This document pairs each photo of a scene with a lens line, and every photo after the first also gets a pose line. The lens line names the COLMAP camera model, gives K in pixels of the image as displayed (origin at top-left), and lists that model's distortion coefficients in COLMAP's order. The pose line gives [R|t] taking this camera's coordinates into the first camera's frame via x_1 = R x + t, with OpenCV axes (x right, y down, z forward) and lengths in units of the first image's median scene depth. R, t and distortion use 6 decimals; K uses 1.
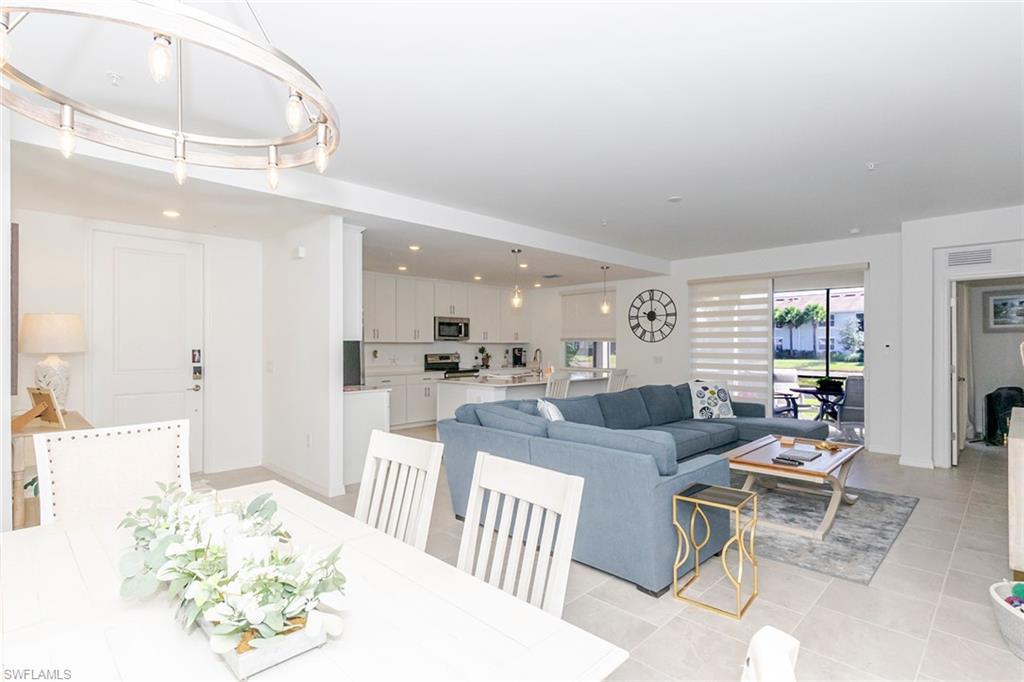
lens RADIAL K [[505.6, 0, 512.0], [0, 505.6, 341.0], [0, 0, 1]] dist [0.000568, -0.000250]
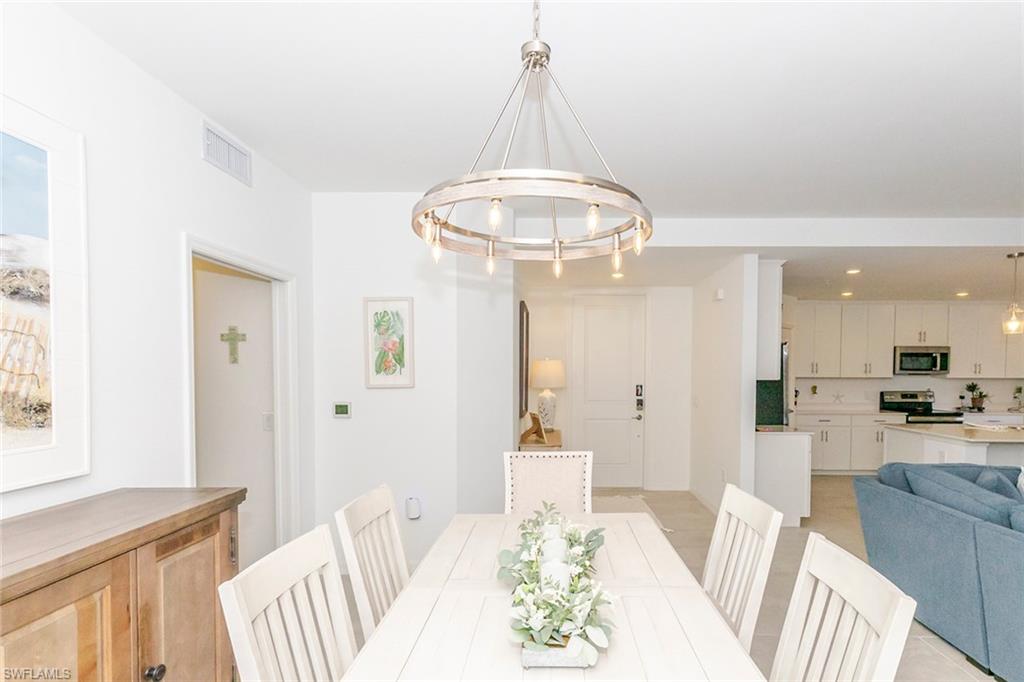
lens RADIAL K [[501.8, 0, 544.5], [0, 501.8, 386.1], [0, 0, 1]] dist [0.002815, 0.000120]
pose [[0.694797, 0.021771, -0.718876, 0.098711], [0.002886, 0.999449, 0.033057, -0.028083], [0.719200, -0.025042, 0.694351, 0.025217]]
